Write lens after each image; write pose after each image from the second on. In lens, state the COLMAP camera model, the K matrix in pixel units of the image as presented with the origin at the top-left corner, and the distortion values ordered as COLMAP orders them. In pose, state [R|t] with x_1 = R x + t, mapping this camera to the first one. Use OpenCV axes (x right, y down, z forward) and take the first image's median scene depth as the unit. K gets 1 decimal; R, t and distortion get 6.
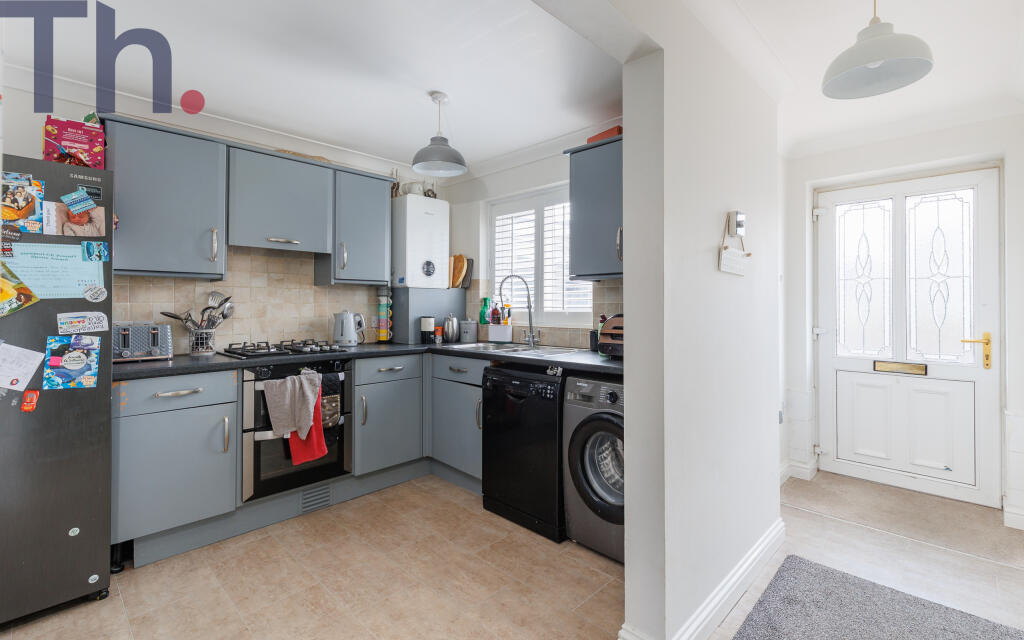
lens RADIAL K [[476.9, 0, 510.9], [0, 476.9, 294.6], [0, 0, 1]] dist [-0.001452, -0.000744]
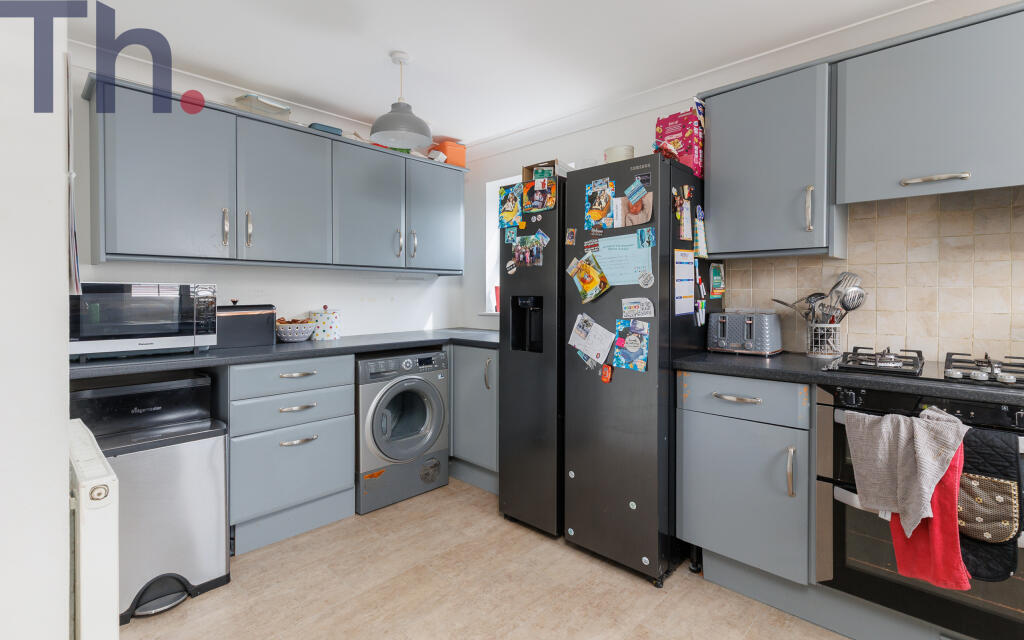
lens RADIAL K [[476.9, 0, 510.9], [0, 476.9, 294.6], [0, 0, 1]] dist [-0.001452, -0.000744]
pose [[0.016509, 0.003276, -0.999858, 0.132250], [0.022056, 0.999750, 0.003640, 0.019672], [0.999620, -0.022113, 0.016433, 0.699888]]
